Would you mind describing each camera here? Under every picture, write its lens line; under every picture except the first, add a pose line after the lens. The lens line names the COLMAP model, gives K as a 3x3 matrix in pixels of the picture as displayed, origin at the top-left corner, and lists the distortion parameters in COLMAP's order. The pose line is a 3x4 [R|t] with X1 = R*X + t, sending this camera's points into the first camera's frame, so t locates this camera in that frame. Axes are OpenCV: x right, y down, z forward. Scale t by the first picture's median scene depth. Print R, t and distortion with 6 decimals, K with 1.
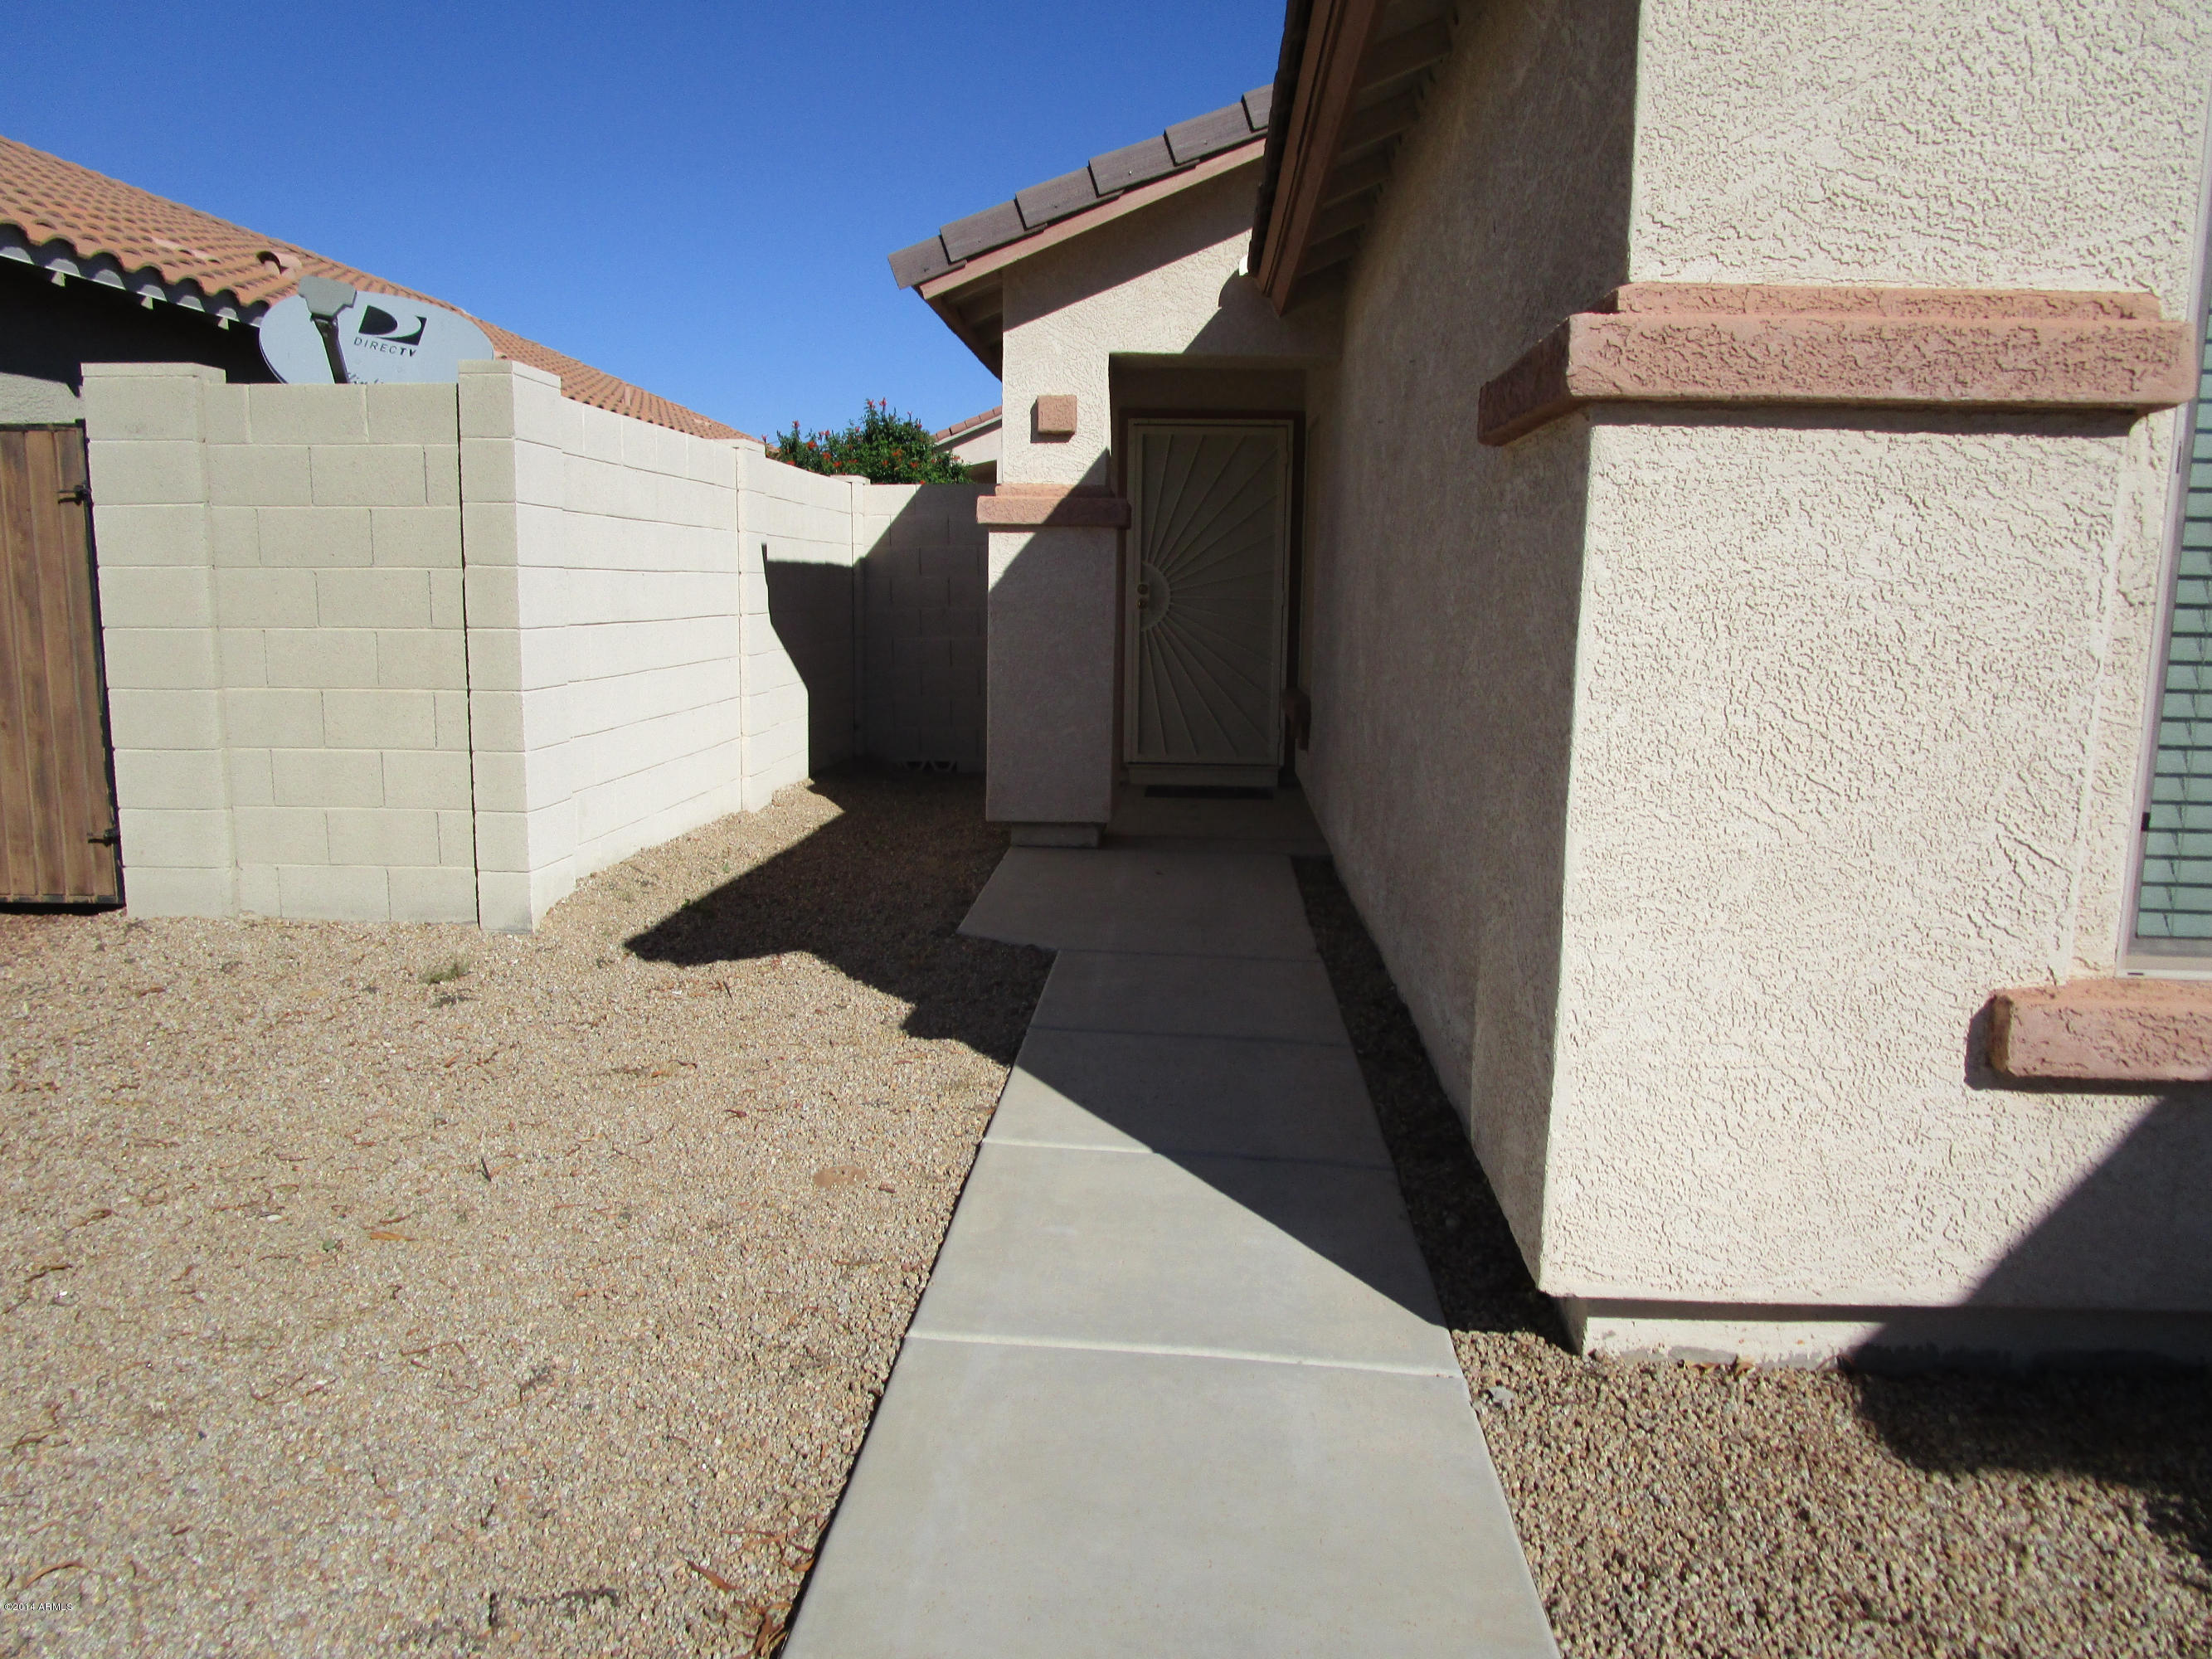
lens RADIAL K [[1603.9, 0, 1106.0], [0, 1603.9, 829.5], [0, 0, 1]] dist [-0.000418, 0.003429]
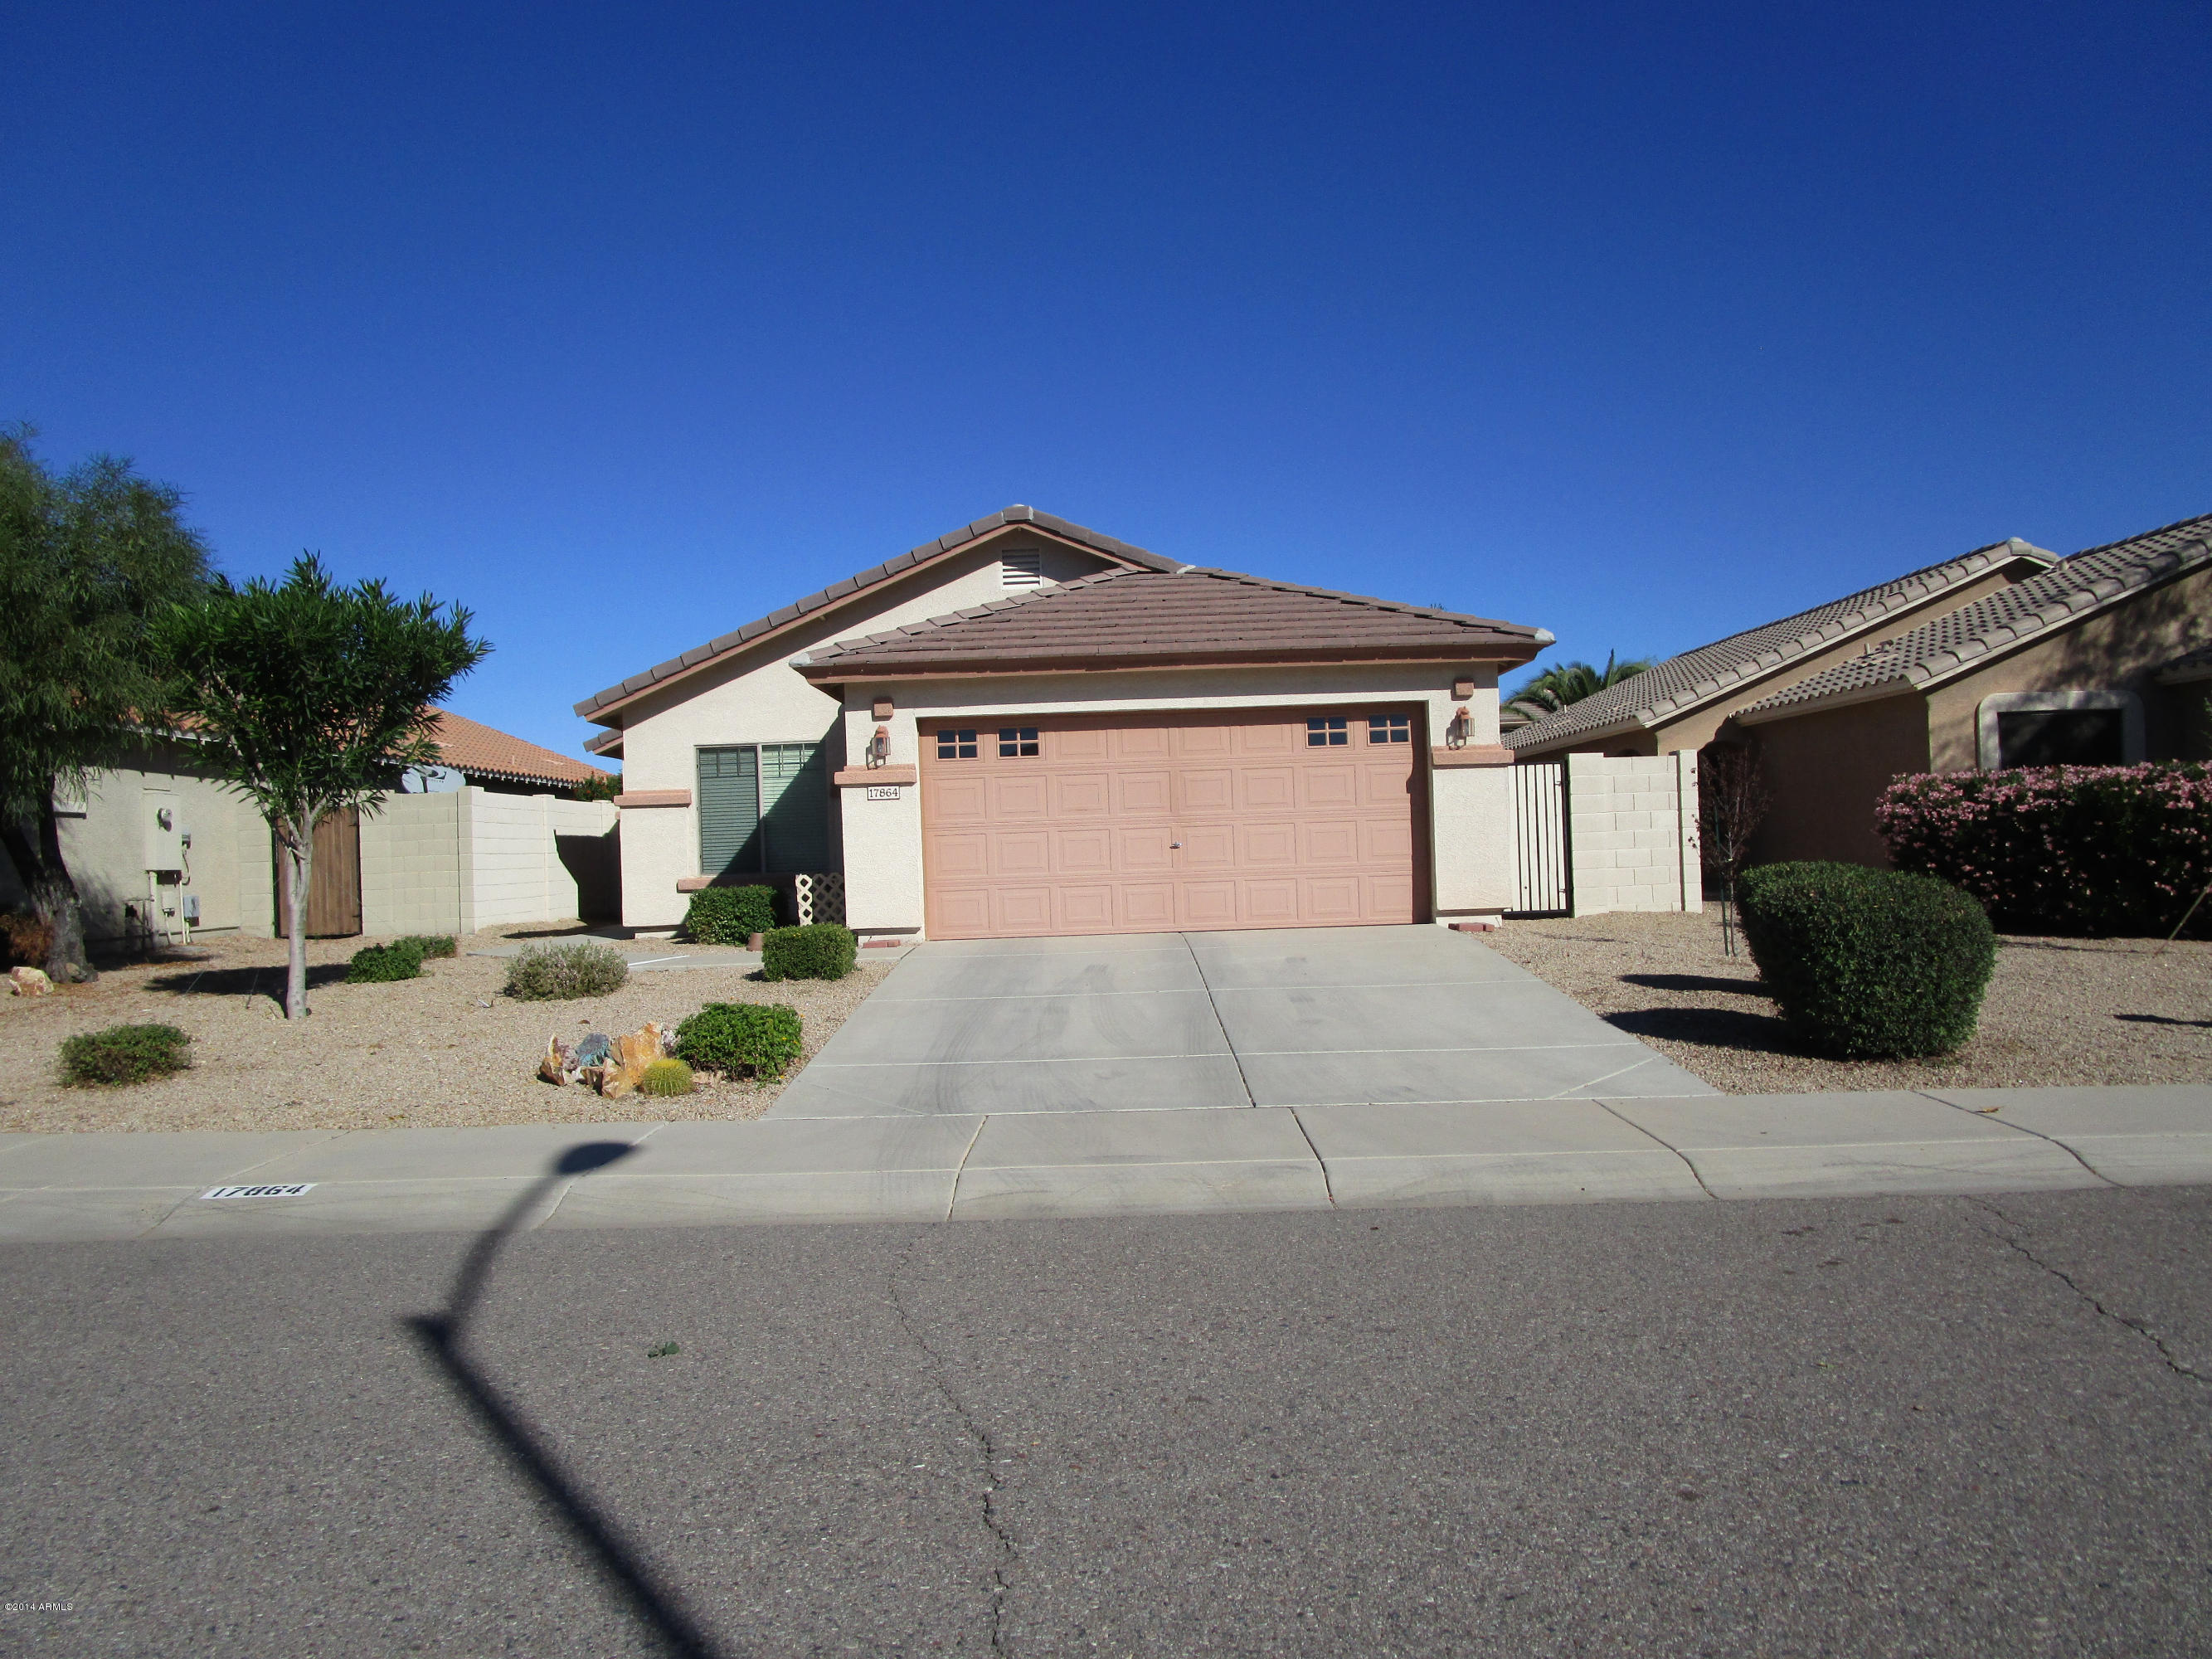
lens RADIAL K [[1581.7, 0, 1099.2], [0, 1581.7, 842.6], [0, 0, 1]] dist [-0.025080, 0.003252]
pose [[0.997446, -0.045302, 0.055218, 0.885179], [0.053472, 0.986178, -0.156825, 0.499946], [-0.047350, 0.159377, 0.986082, -2.680276]]
